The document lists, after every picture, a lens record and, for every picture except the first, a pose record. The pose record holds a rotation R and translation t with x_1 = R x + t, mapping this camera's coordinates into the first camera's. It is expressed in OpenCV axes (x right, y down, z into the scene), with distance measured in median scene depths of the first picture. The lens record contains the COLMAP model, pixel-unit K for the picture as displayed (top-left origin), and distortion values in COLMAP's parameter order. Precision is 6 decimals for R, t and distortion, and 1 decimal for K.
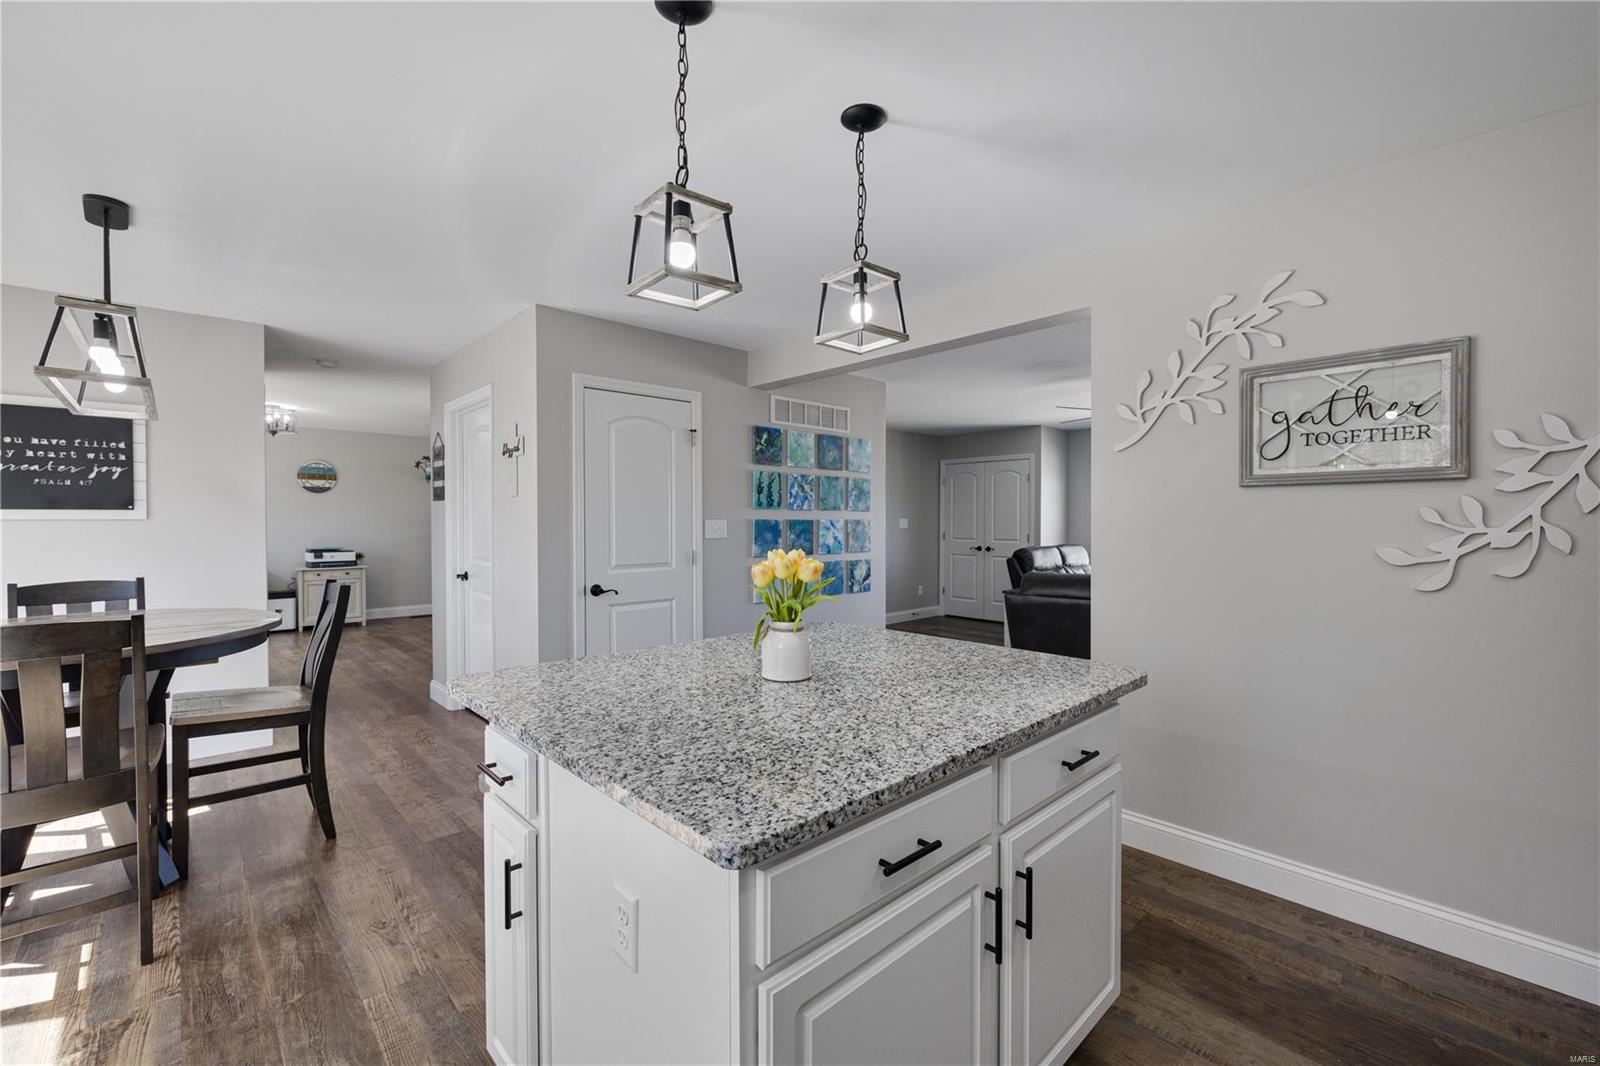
lens RADIAL K [[682.4, 0, 796.8], [0, 682.4, 524.9], [0, 0, 1]] dist [-0.000986, -0.000149]
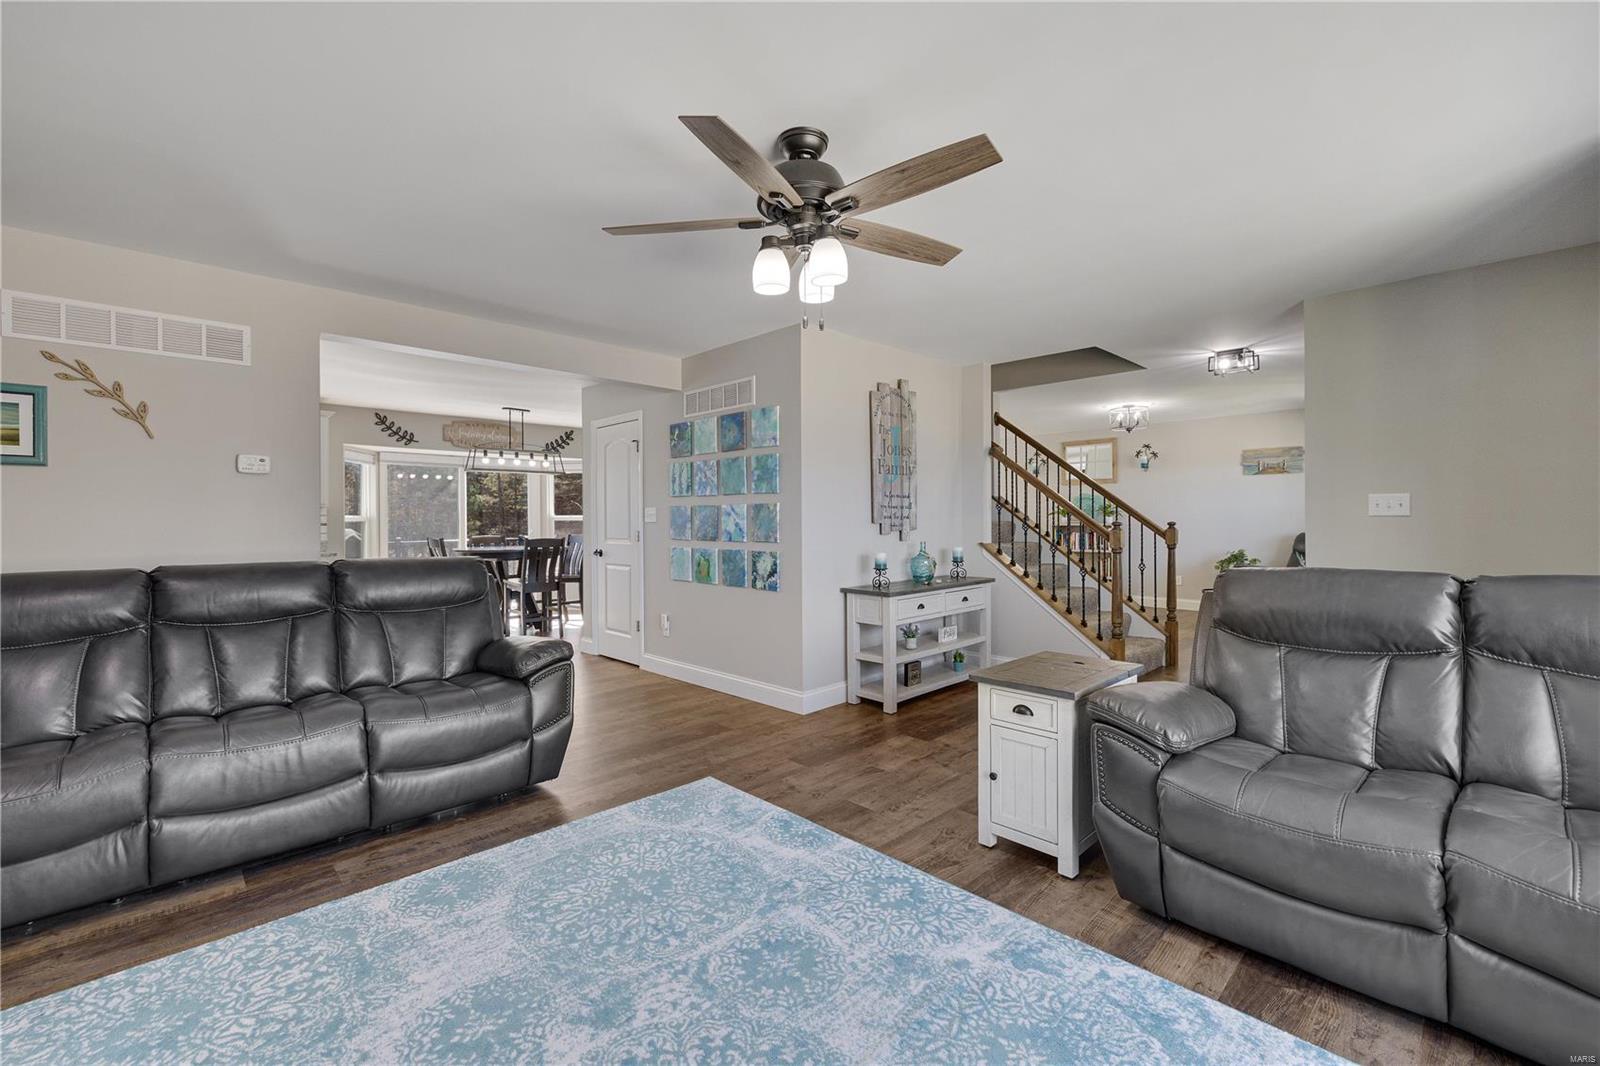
lens RADIAL K [[682.4, 0, 797.6], [0, 682.4, 522.7], [0, 0, 1]] dist [-0.000986, -0.000149]
pose [[0.016449, 0.007520, -0.999836, 0.957264], [0.000298, 0.999972, 0.007526, 0.009479], [0.999865, -0.000422, 0.016447, 1.048689]]
